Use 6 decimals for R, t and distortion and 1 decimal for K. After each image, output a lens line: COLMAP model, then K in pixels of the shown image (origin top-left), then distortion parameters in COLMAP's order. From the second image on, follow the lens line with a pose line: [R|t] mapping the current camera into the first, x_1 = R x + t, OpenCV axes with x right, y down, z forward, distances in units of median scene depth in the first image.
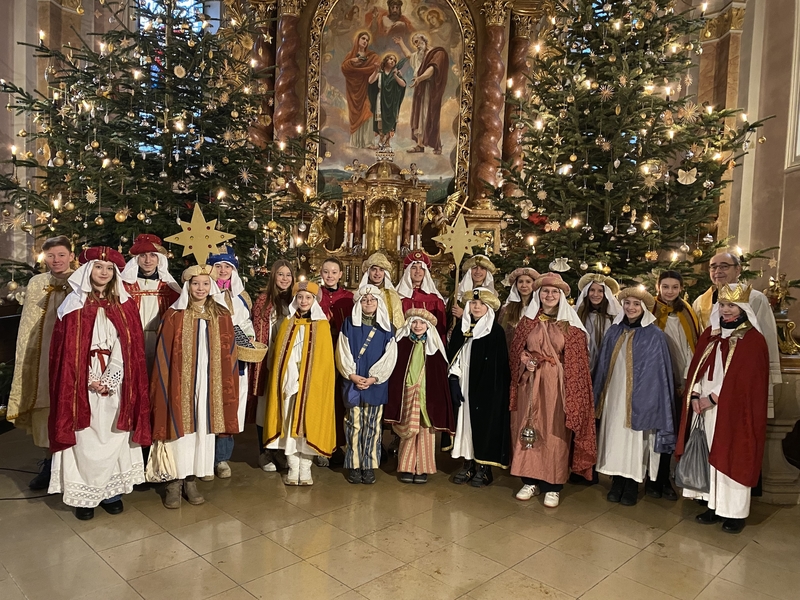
lens RADIAL K [[607.7, 0, 399.5], [0, 607.7, 300.9], [0, 0, 1]] dist [-0.000041, -0.000524]
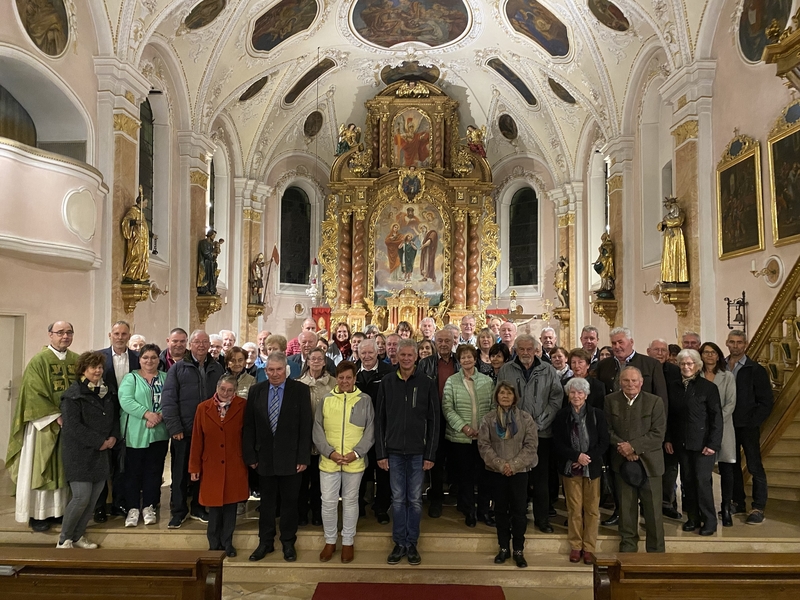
lens RADIAL K [[607.7, 0, 401.0], [0, 607.7, 301.7], [0, 0, 1]] dist [-0.000041, -0.000524]
pose [[0.998546, -0.032657, -0.042884, 0.037931], [0.028595, 0.995336, -0.092131, 0.003684], [0.045693, 0.090771, 0.994823, -0.993764]]
